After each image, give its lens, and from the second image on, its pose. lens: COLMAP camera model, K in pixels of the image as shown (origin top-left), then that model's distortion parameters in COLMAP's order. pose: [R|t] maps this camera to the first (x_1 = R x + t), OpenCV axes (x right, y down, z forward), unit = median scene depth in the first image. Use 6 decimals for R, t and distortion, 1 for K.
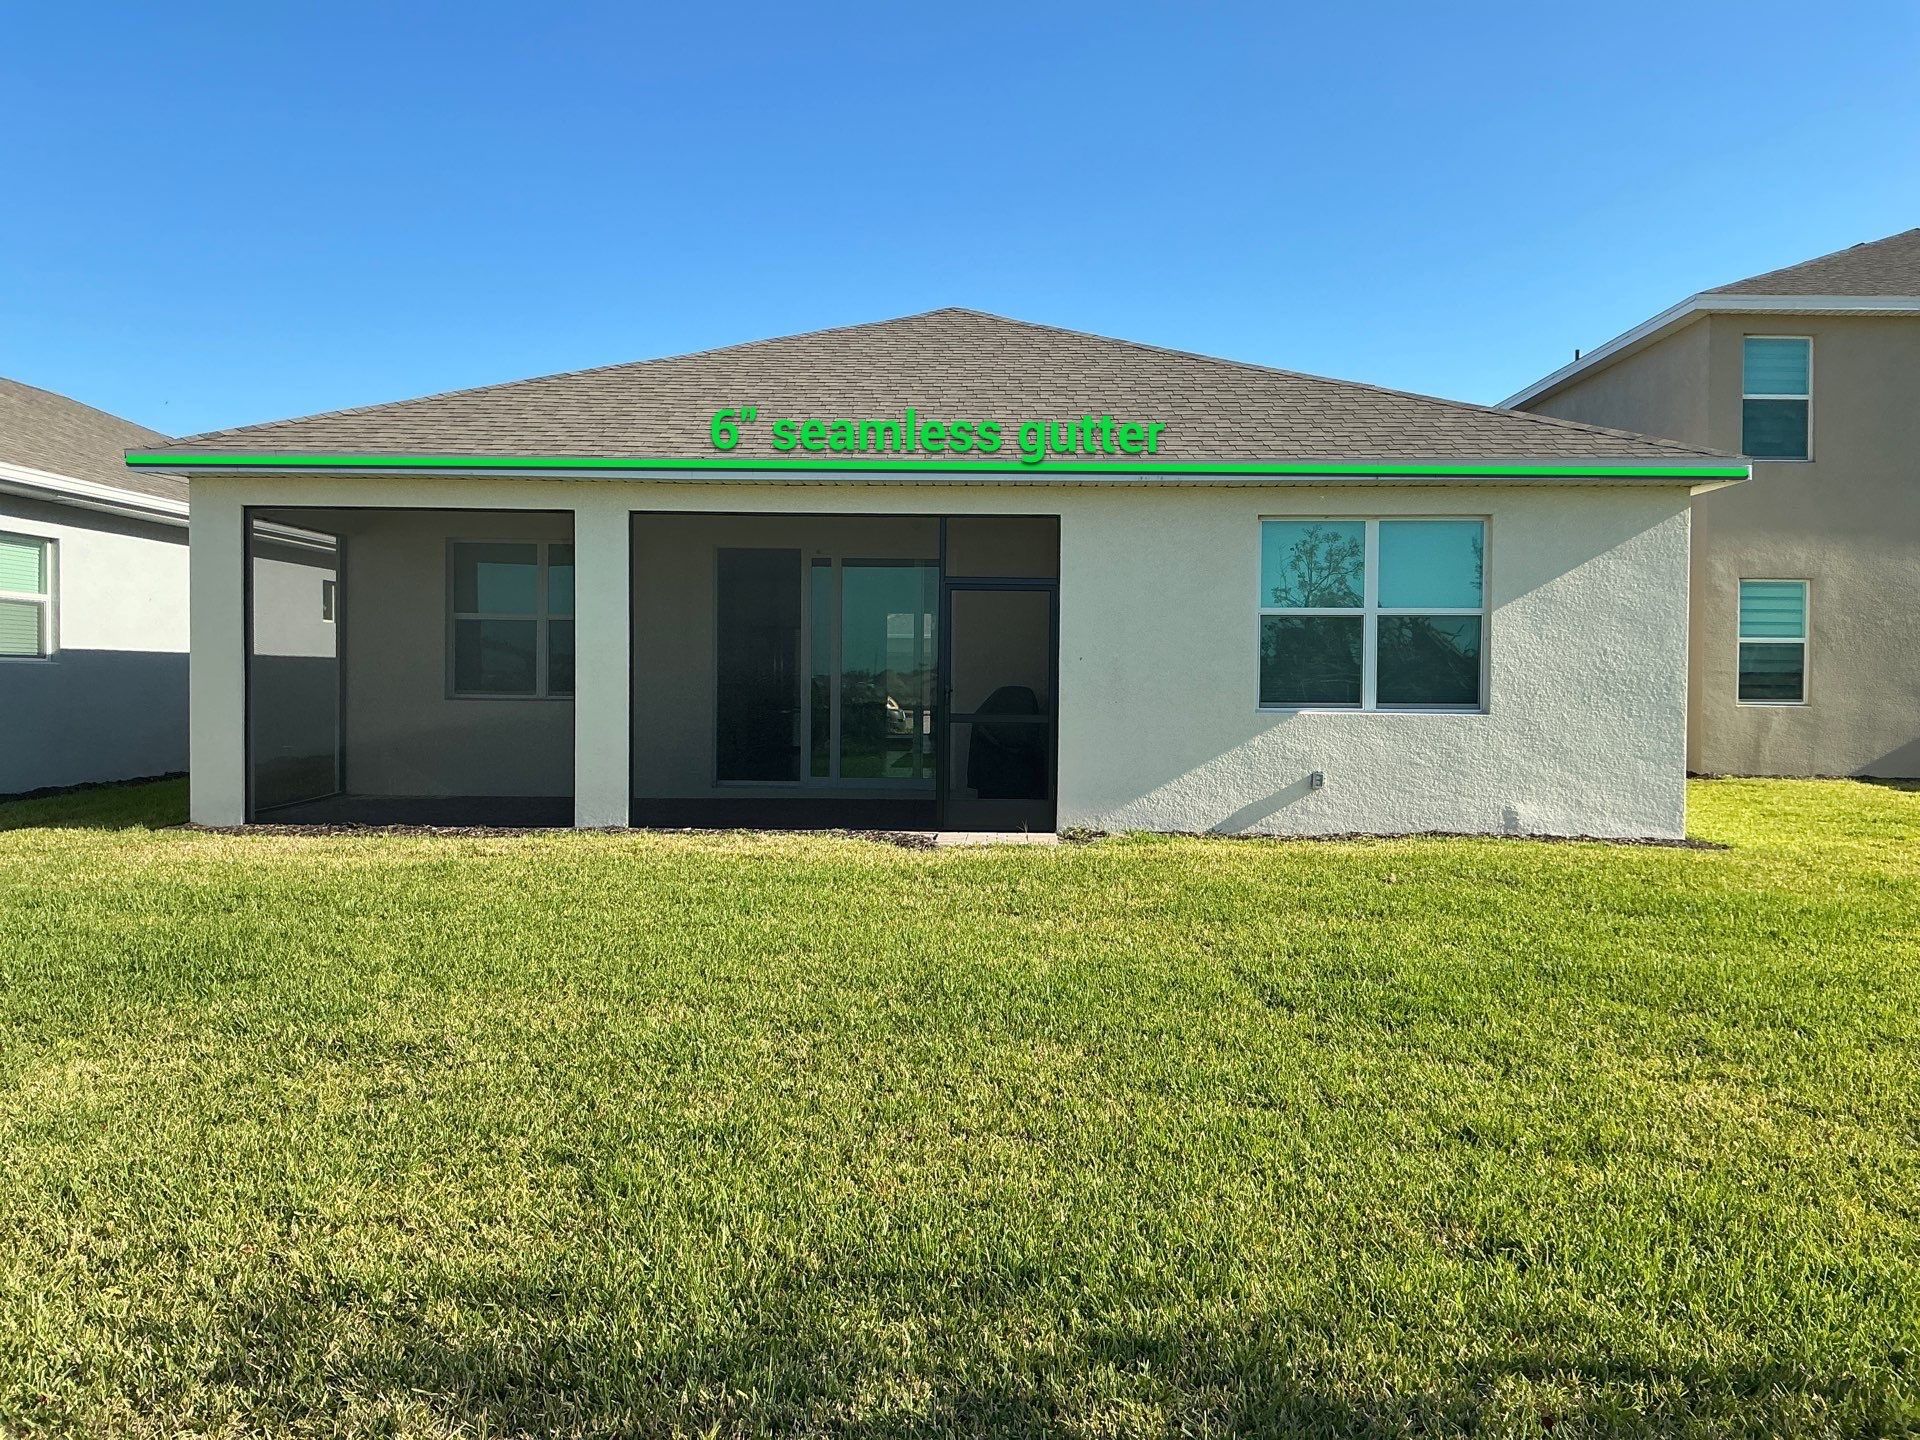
lens RADIAL K [[1576.8, 0, 957.8], [0, 1576.8, 713.7], [0, 0, 1]] dist [0.029760, -0.000359]
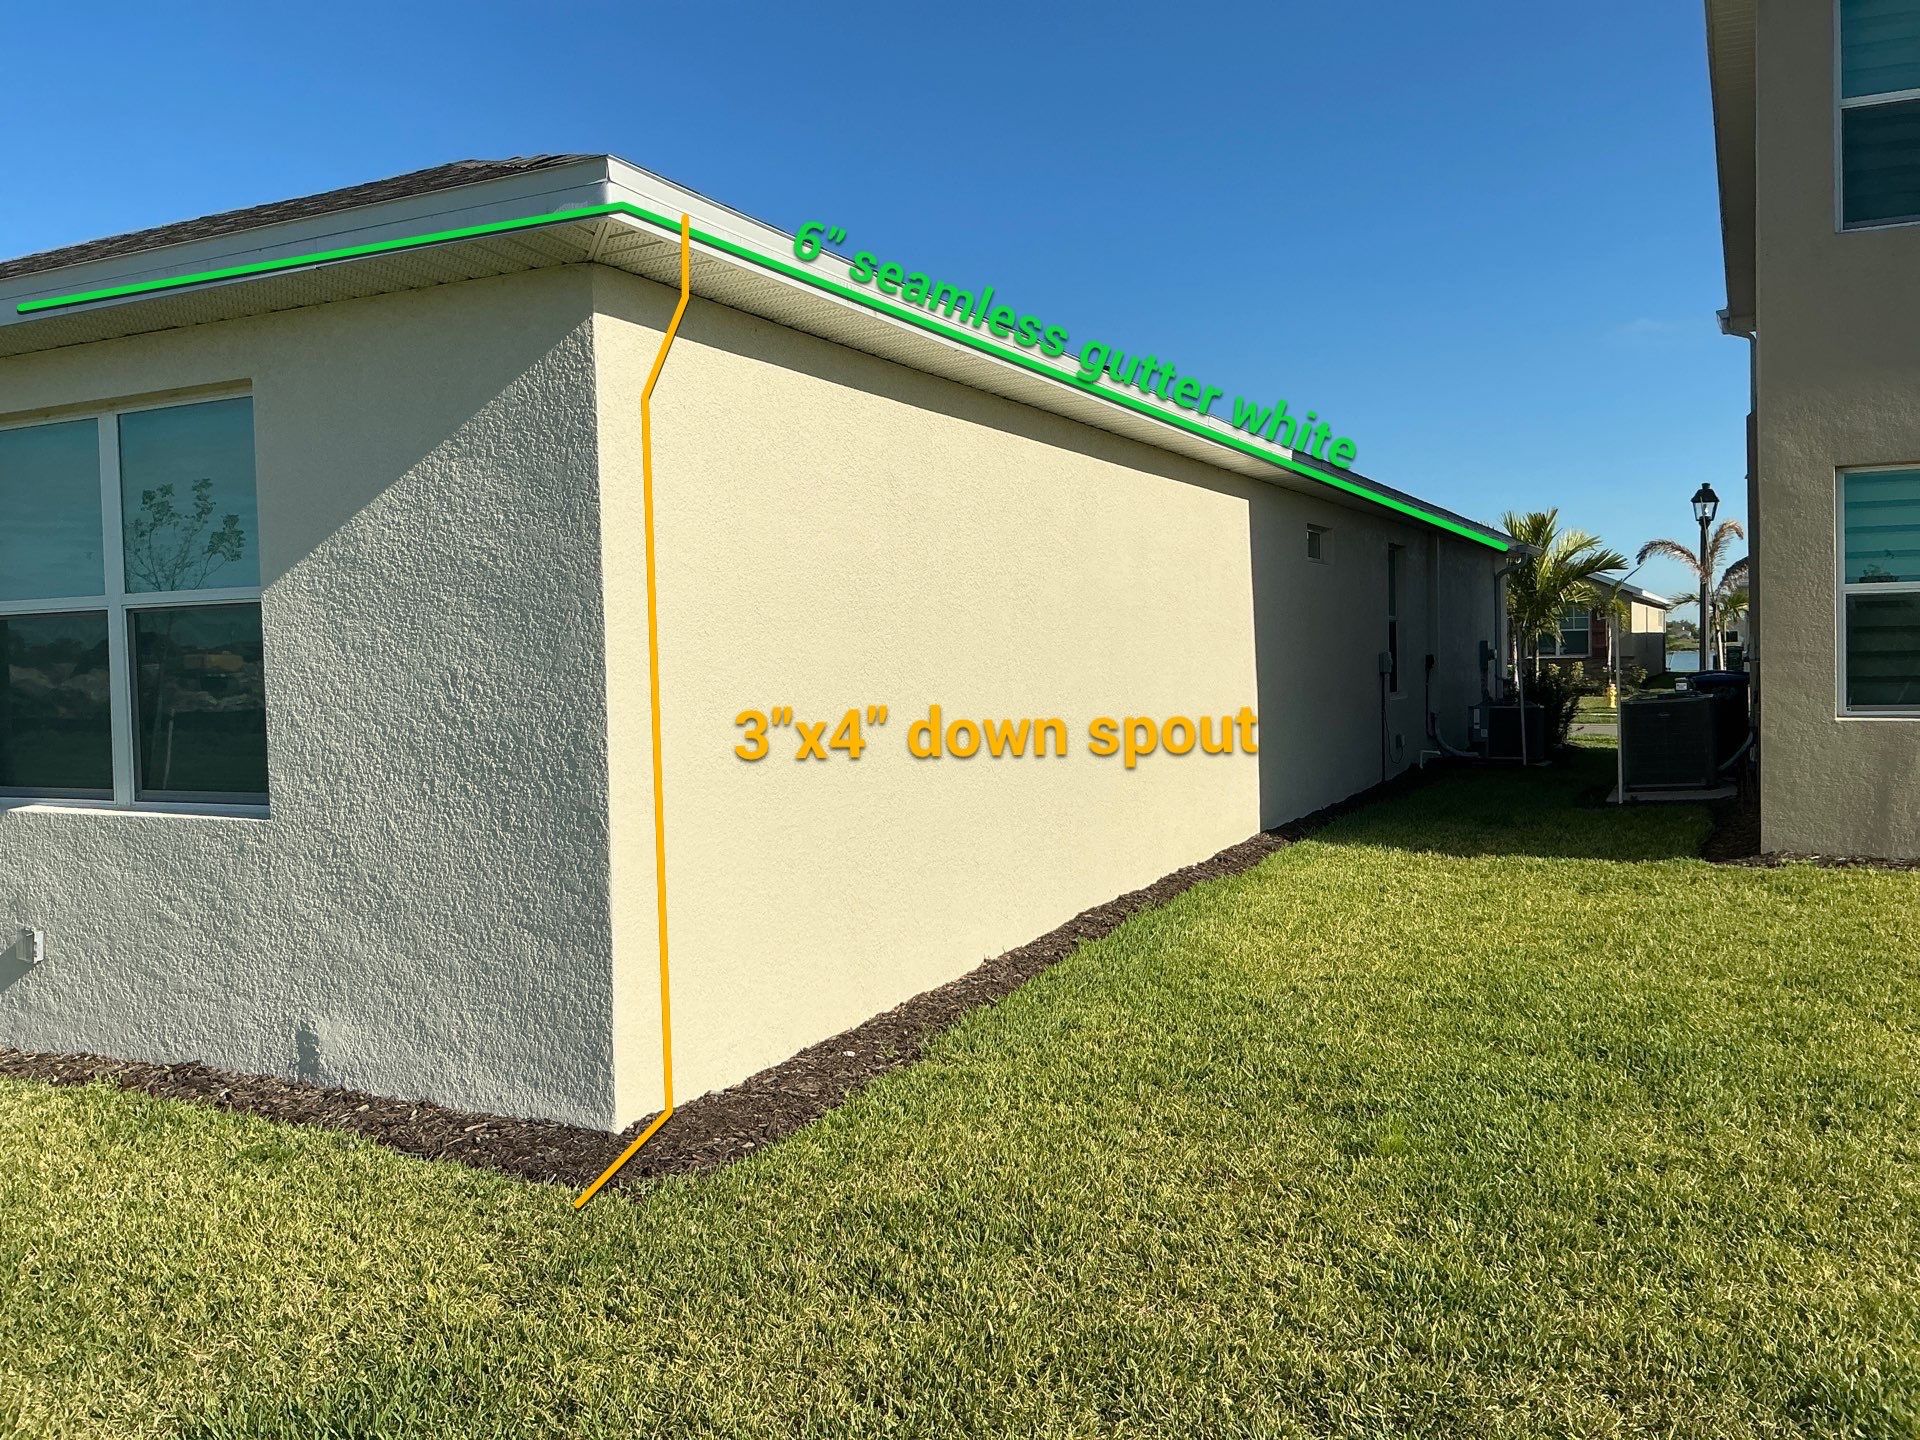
lens RADIAL K [[1576.8, 0, 962.8], [0, 1576.8, 719.6], [0, 0, 1]] dist [0.029760, -0.000359]
pose [[0.908828, -0.010748, -0.417033, 0.709107], [0.020907, 0.999585, 0.019800, -0.033063], [0.416648, -0.026714, 0.908676, 0.668668]]
